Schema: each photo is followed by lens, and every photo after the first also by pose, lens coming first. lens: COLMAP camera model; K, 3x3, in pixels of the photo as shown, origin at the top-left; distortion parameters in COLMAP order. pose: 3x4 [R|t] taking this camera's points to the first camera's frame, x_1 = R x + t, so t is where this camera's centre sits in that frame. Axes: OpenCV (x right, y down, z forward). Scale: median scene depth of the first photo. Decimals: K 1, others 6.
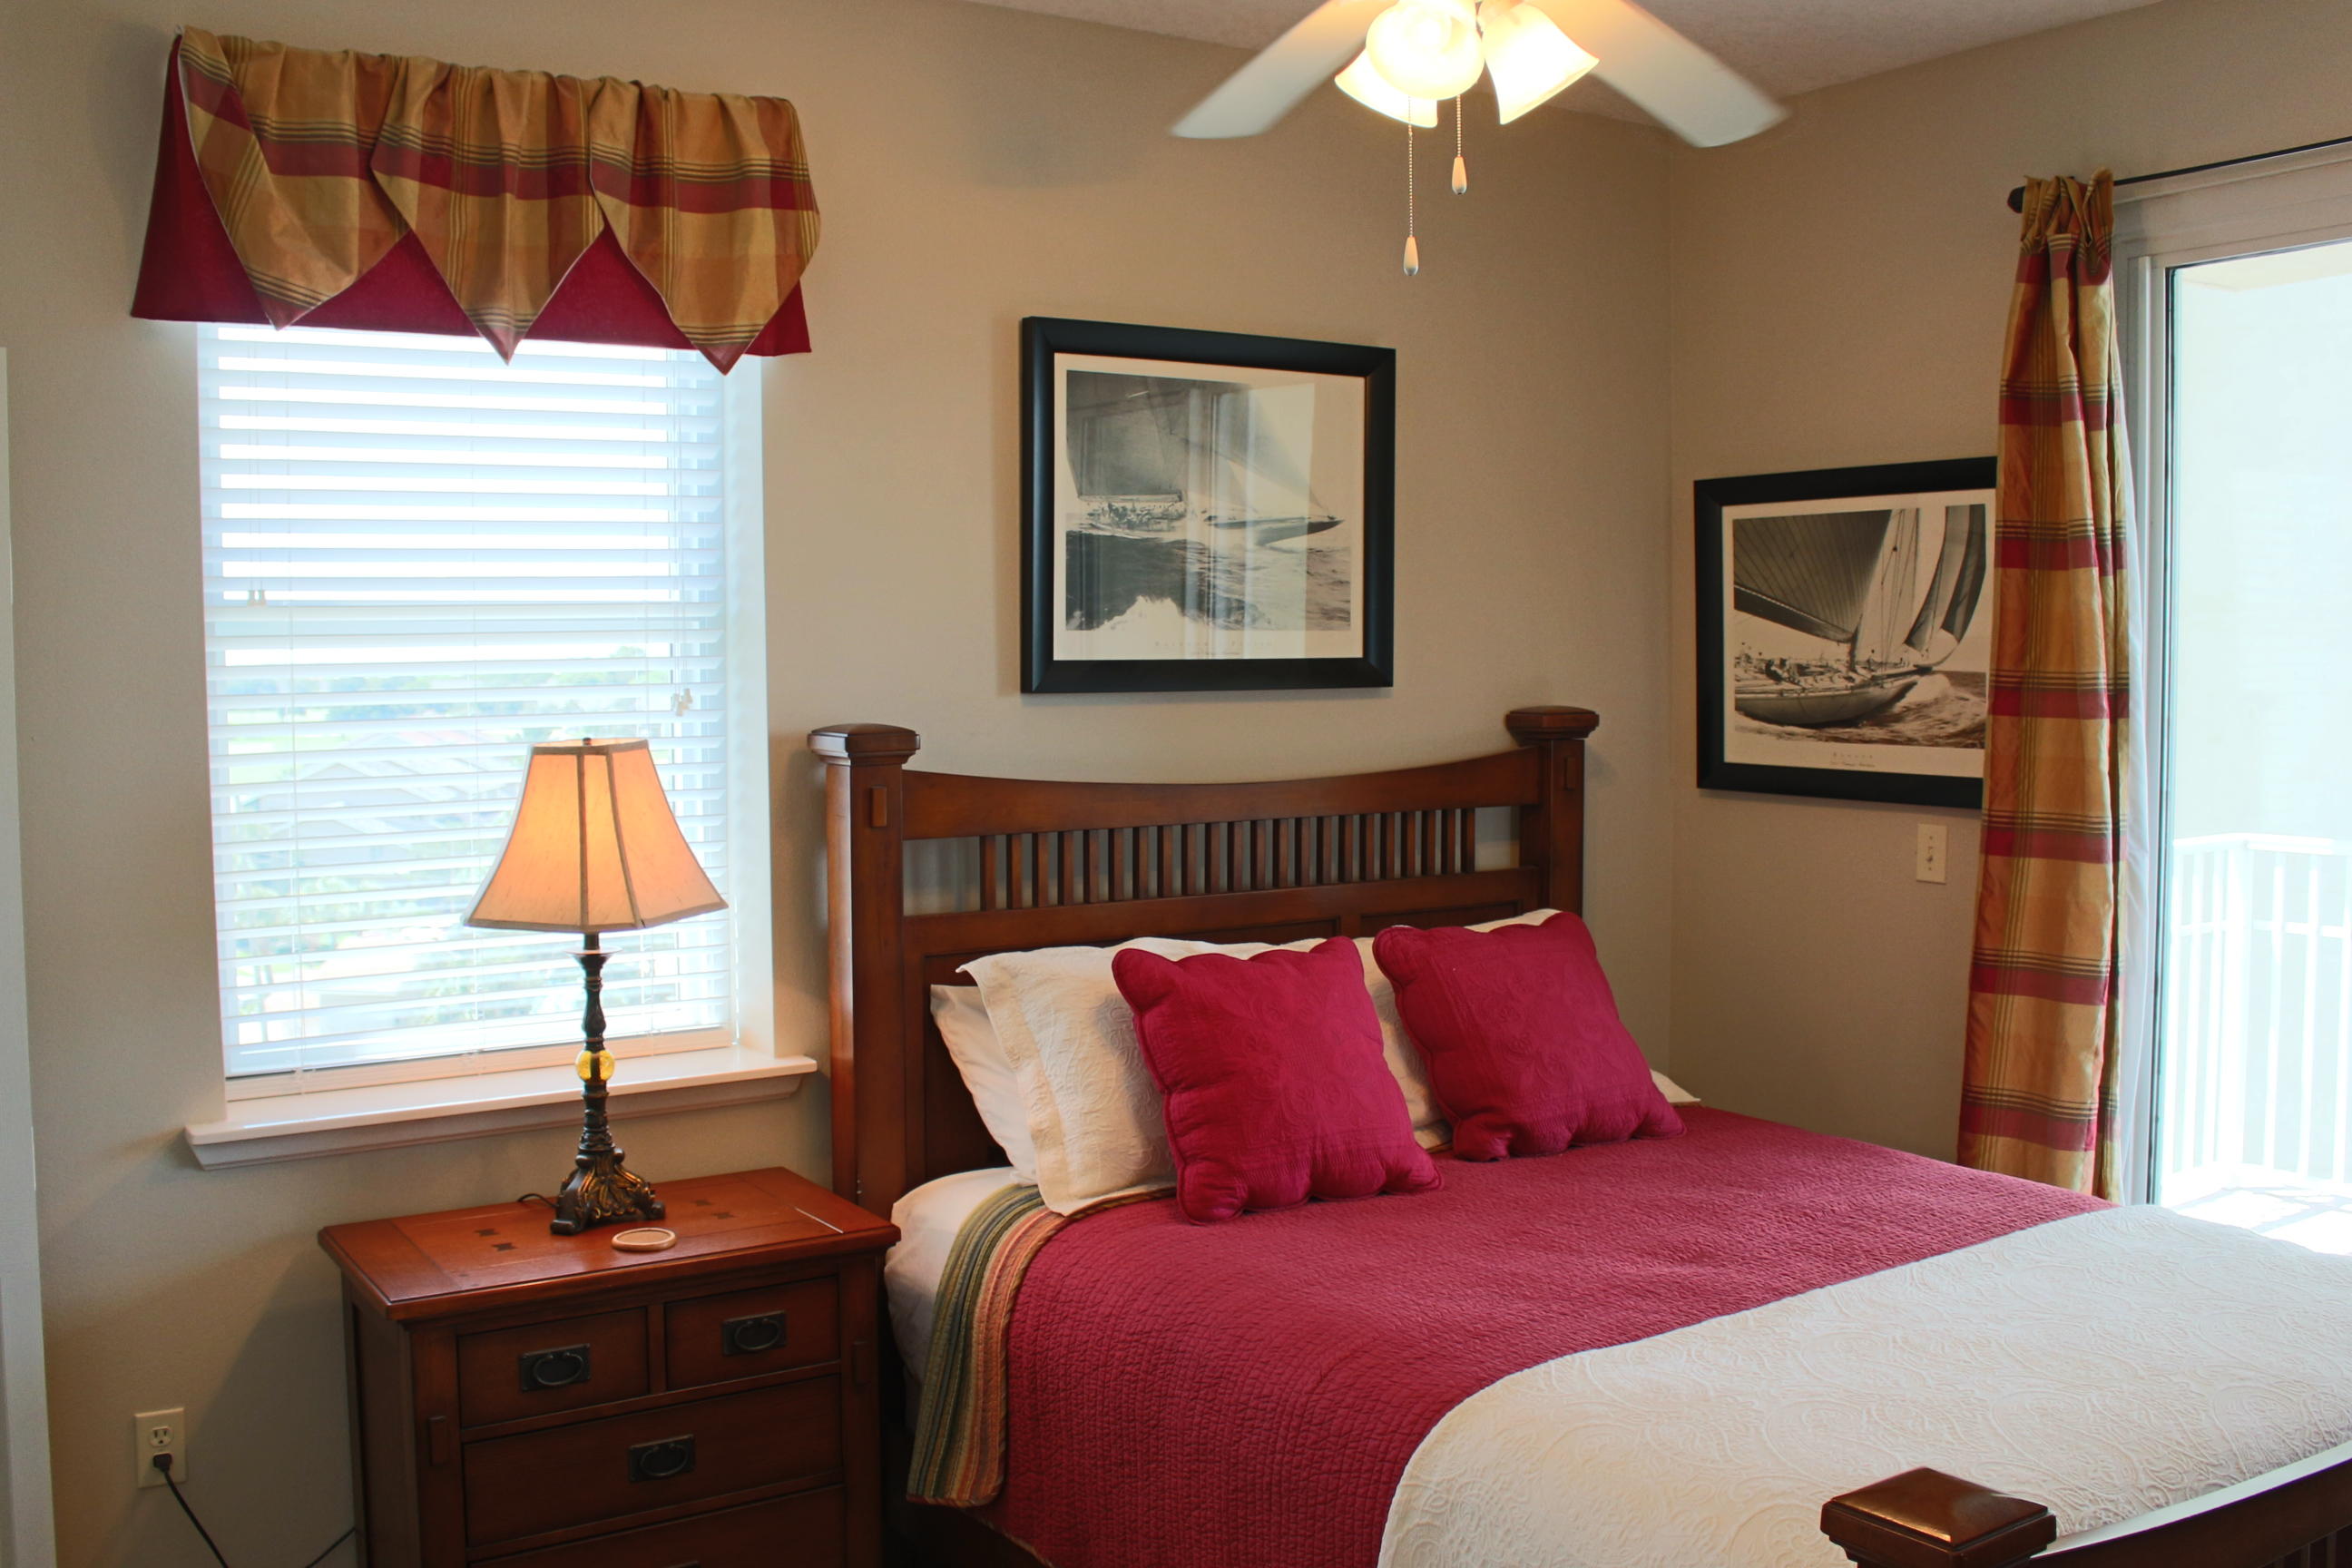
lens RADIAL K [[2164.3, 0, 1169.0], [0, 2164.3, 793.0], [0, 0, 1]] dist [-0.162615, 0.137570]
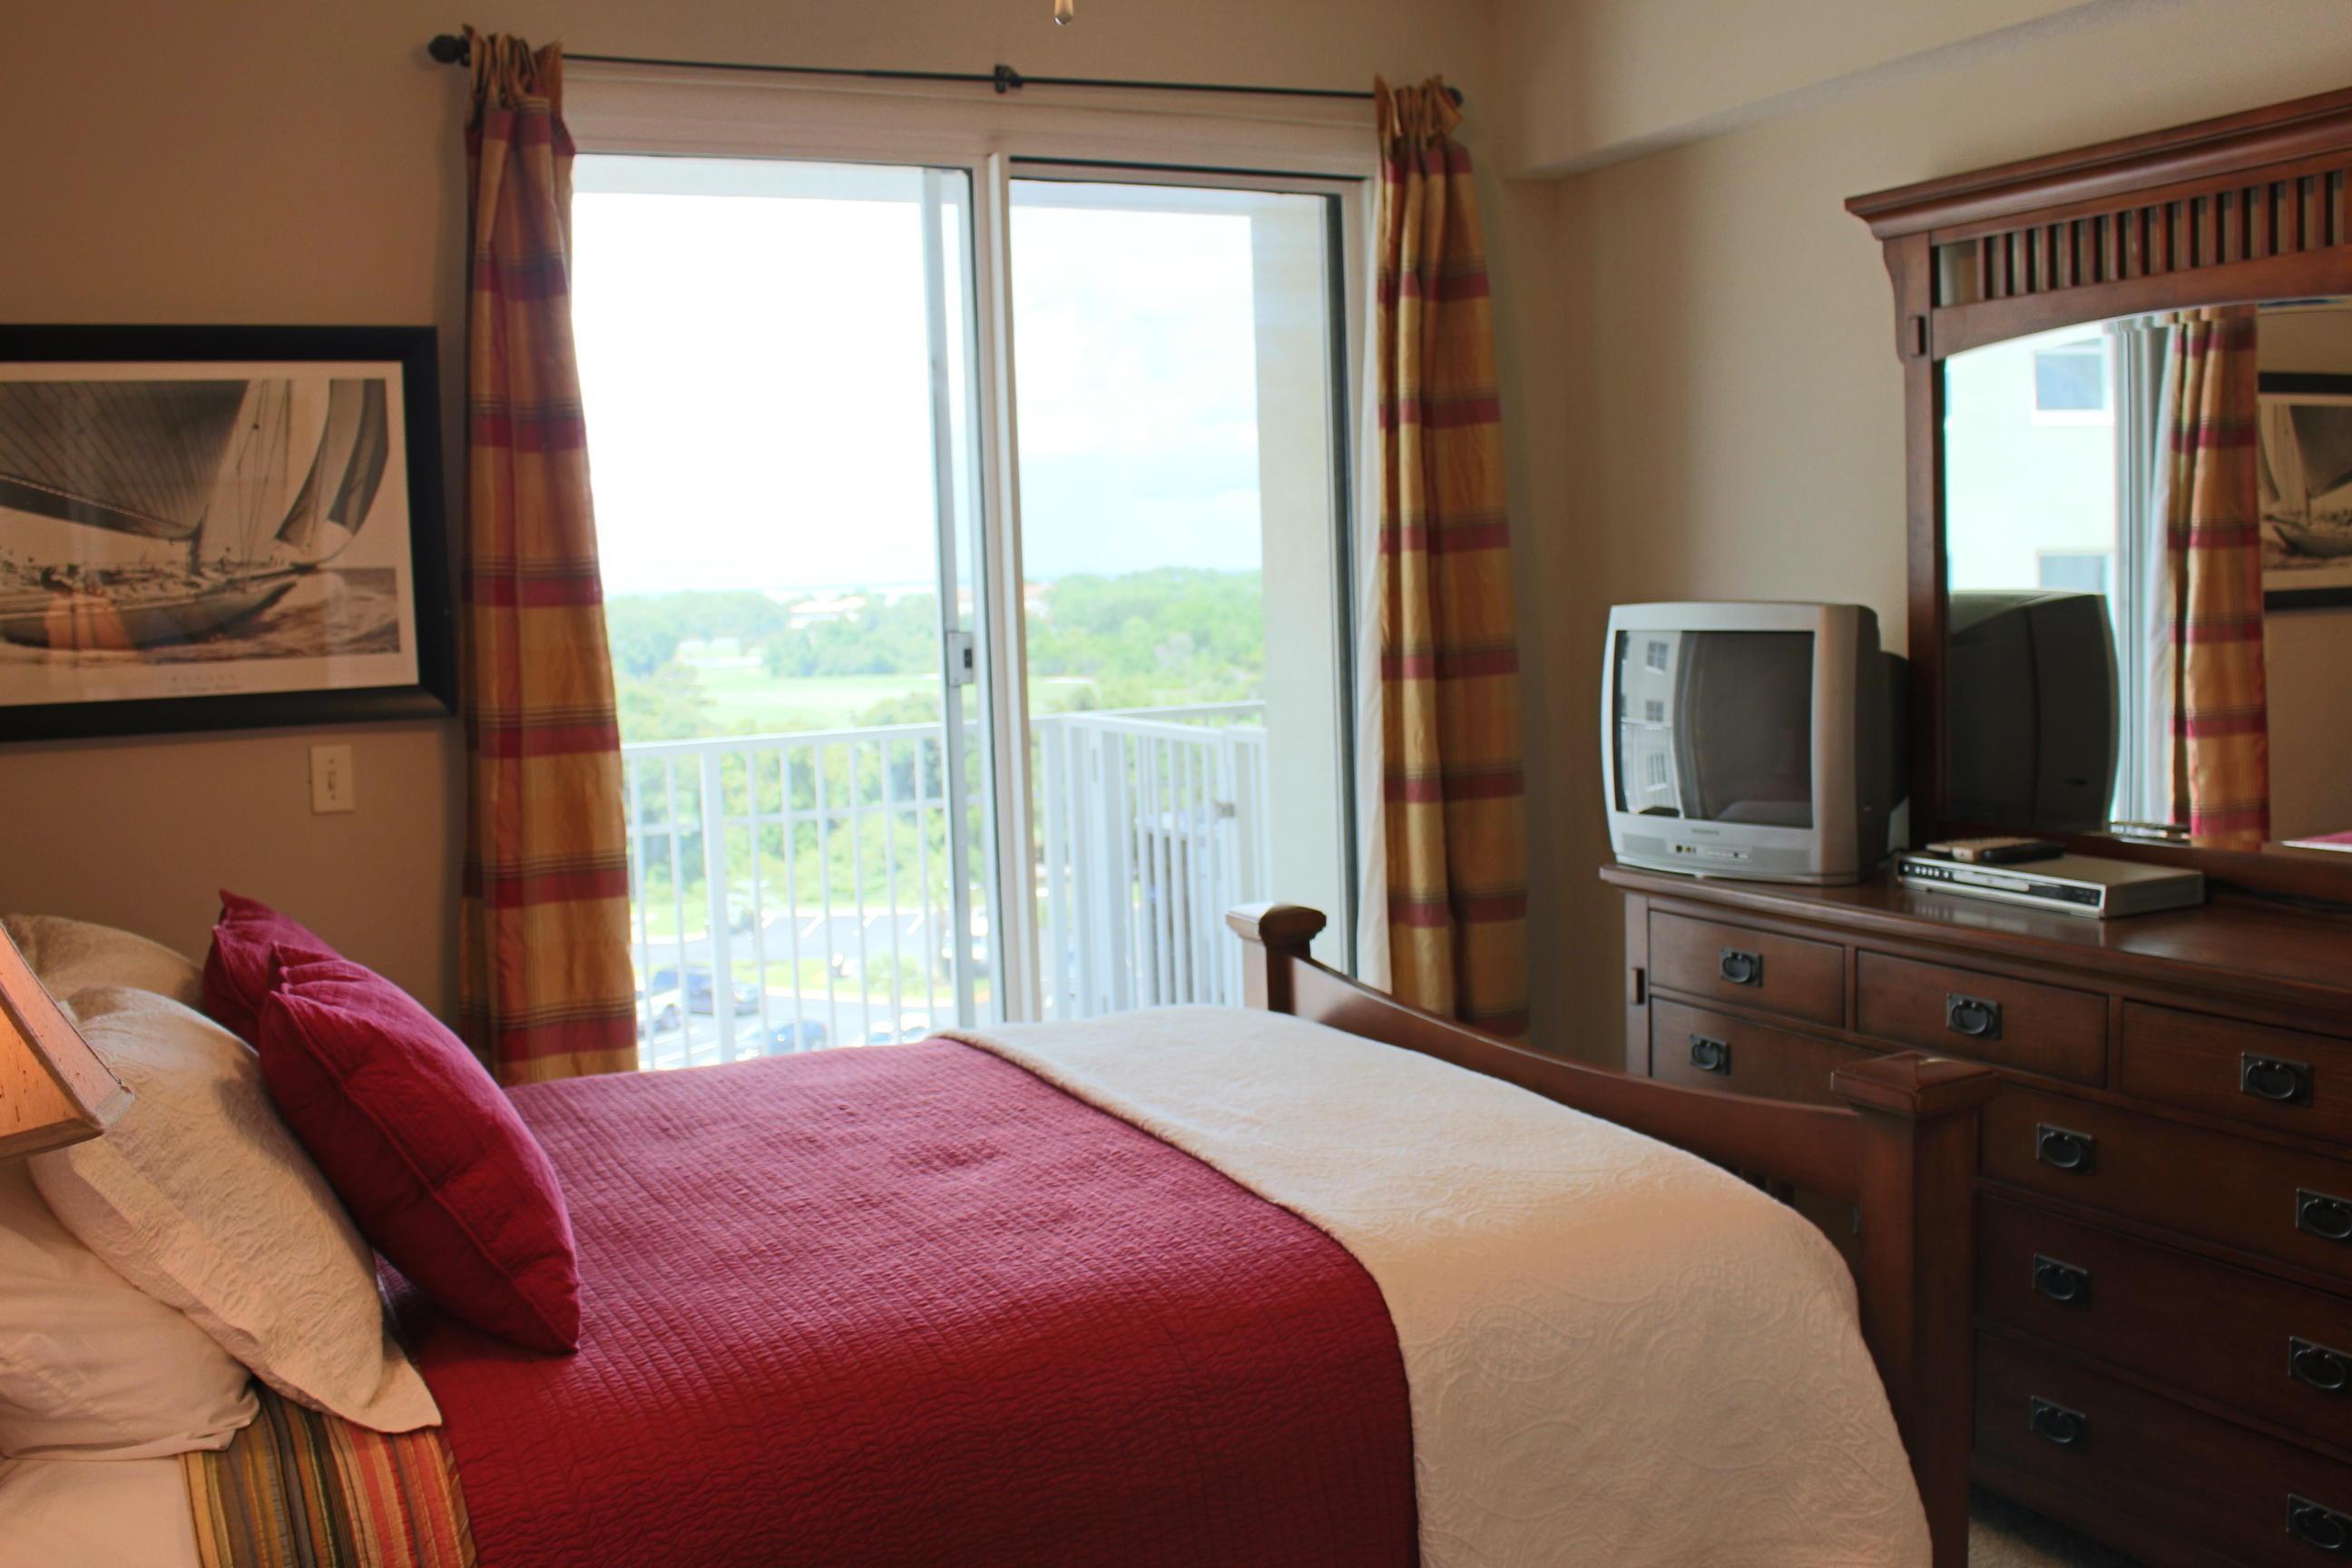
lens RADIAL K [[2164.3, 0, 1169.0], [0, 2164.3, 793.0], [0, 0, 1]] dist [-0.162615, 0.137570]
pose [[0.123925, -0.097012, 0.987538, -0.444536], [0.098176, 0.991525, 0.085084, -0.005786], [-0.987423, 0.086409, 0.132399, 0.531369]]
